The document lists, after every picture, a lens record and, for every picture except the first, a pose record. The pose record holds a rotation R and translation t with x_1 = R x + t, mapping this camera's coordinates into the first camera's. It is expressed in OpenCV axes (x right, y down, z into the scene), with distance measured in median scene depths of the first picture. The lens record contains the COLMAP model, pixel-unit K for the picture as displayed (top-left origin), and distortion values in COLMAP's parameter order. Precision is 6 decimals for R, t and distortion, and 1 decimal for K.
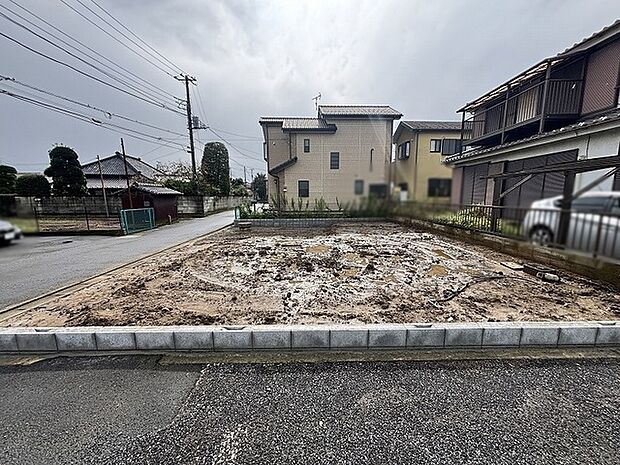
lens RADIAL K [[249.6, 0, 309.0], [0, 249.6, 233.1], [0, 0, 1]] dist [0.001393, -0.000889]
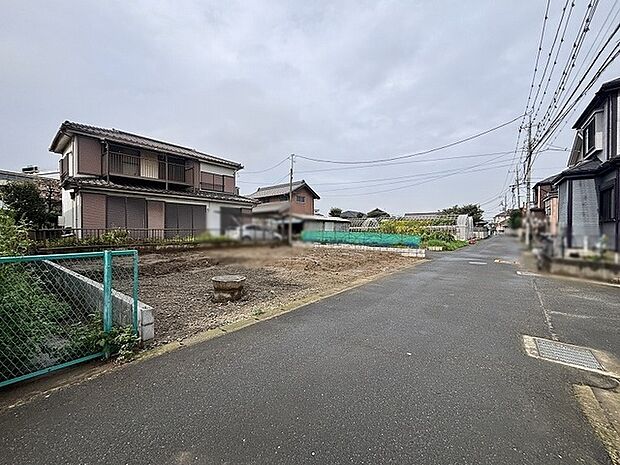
lens RADIAL K [[249.6, 0, 307.3], [0, 249.6, 233.6], [0, 0, 1]] dist [0.001393, -0.000889]
pose [[-0.764260, -0.003536, 0.644898, -0.542538], [0.096661, 0.988061, 0.119969, -0.127973], [-0.637623, 0.154024, -0.754794, 1.051805]]
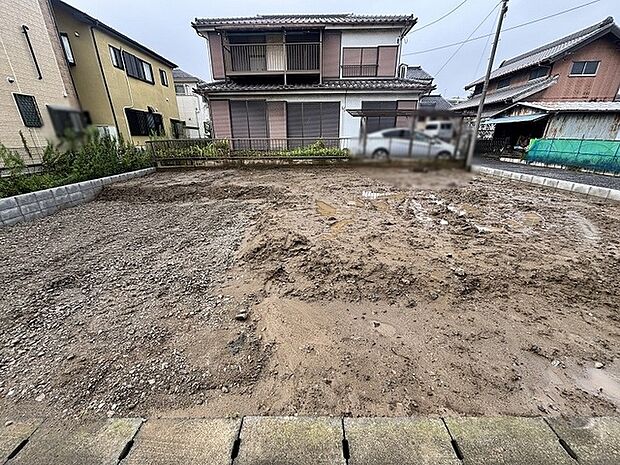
lens RADIAL K [[248.4, 0, 311.9], [0, 248.4, 230.7], [0, 0, 1]] dist [0.000940, 0.000065]
pose [[0.018108, -0.352650, 0.935580, -0.366060], [0.153415, 0.925632, 0.345931, -0.069612], [-0.987996, 0.137268, 0.070864, 0.569497]]
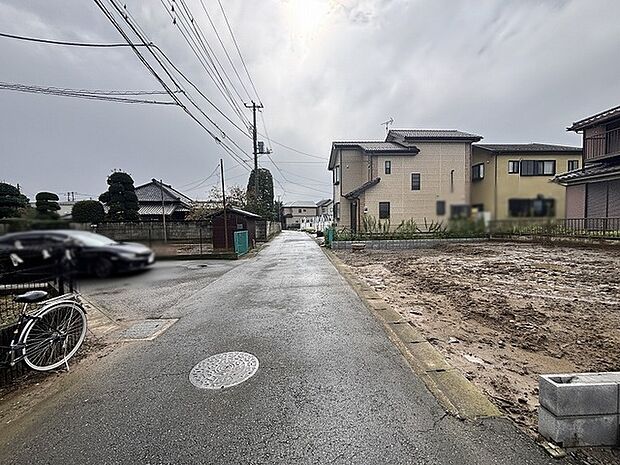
lens RADIAL K [[249.6, 0, 309.4], [0, 249.6, 234.5], [0, 0, 1]] dist [0.001393, -0.000889]
pose [[0.999700, -0.013389, 0.020514, -0.402781], [0.015466, 0.994388, -0.104659, 0.015210], [-0.018998, 0.104945, 0.994297, 0.057900]]
